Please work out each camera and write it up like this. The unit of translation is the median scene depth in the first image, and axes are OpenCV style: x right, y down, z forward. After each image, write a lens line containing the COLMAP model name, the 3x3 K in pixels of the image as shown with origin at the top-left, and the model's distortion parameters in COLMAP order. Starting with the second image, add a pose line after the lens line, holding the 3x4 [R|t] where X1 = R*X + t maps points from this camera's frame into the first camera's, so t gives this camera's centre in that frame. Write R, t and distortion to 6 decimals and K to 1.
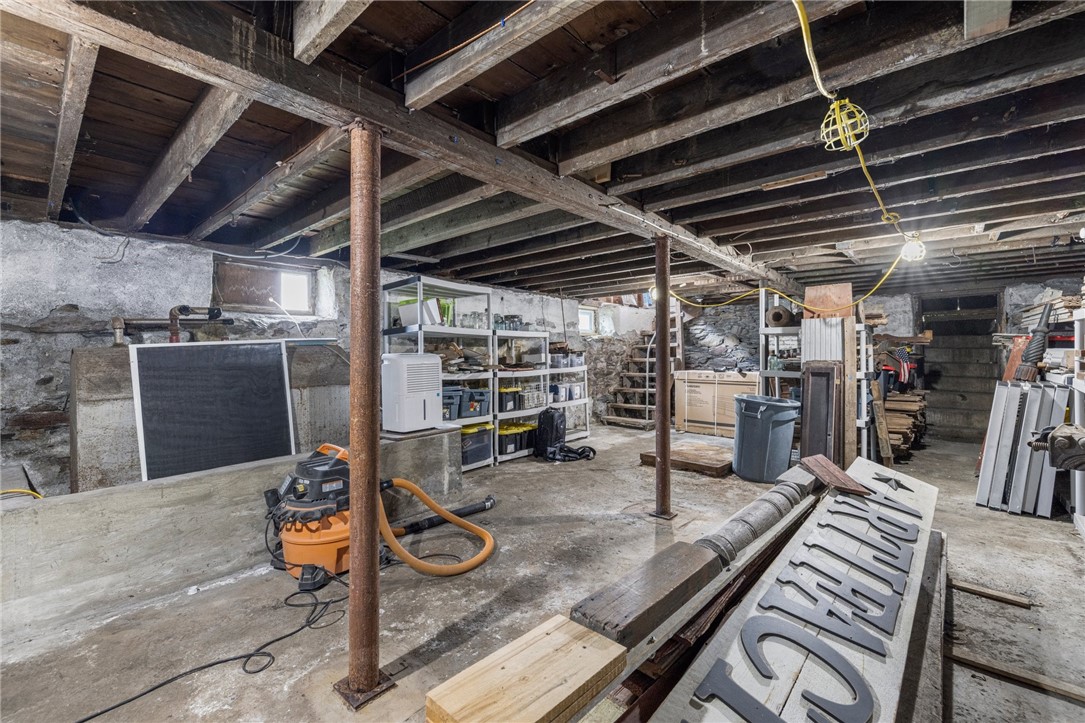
lens RADIAL K [[458.4, 0, 534.5], [0, 458.4, 352.1], [0, 0, 1]] dist [-0.000486, -0.000164]
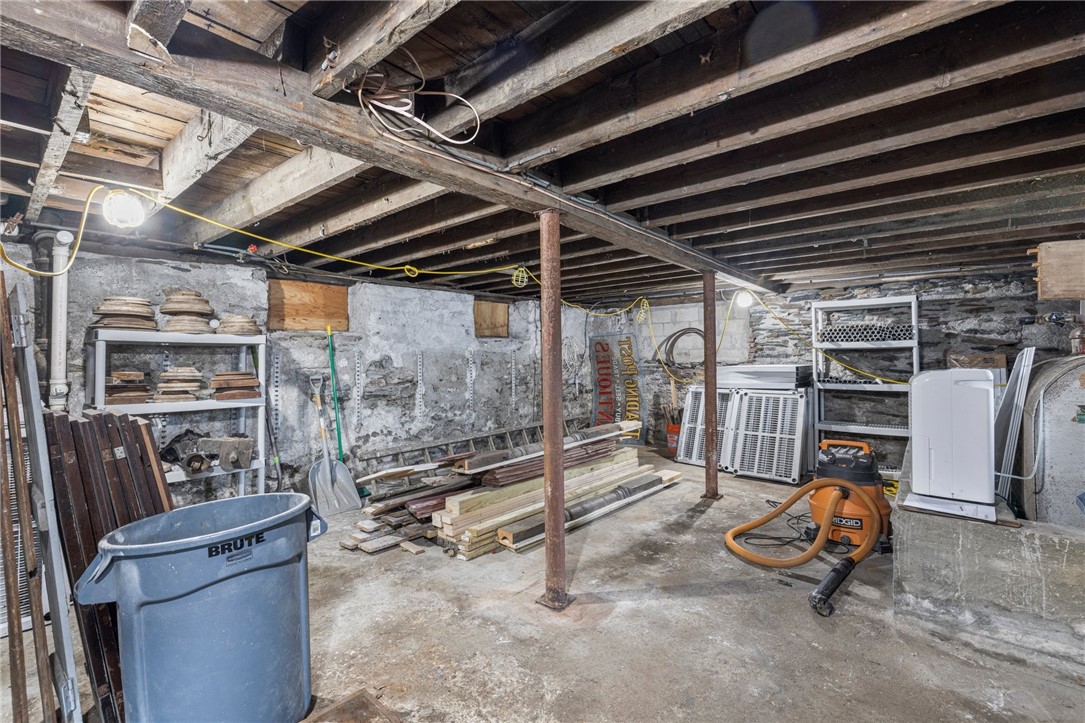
lens RADIAL K [[458.4, 0, 534.5], [0, 458.4, 352.1], [0, 0, 1]] dist [-0.000486, -0.000164]
pose [[-0.999287, -0.001973, -0.037713, 0.441119], [-0.001653, 0.999962, -0.008531, -0.022631], [0.037729, -0.008463, -0.999252, 2.218106]]
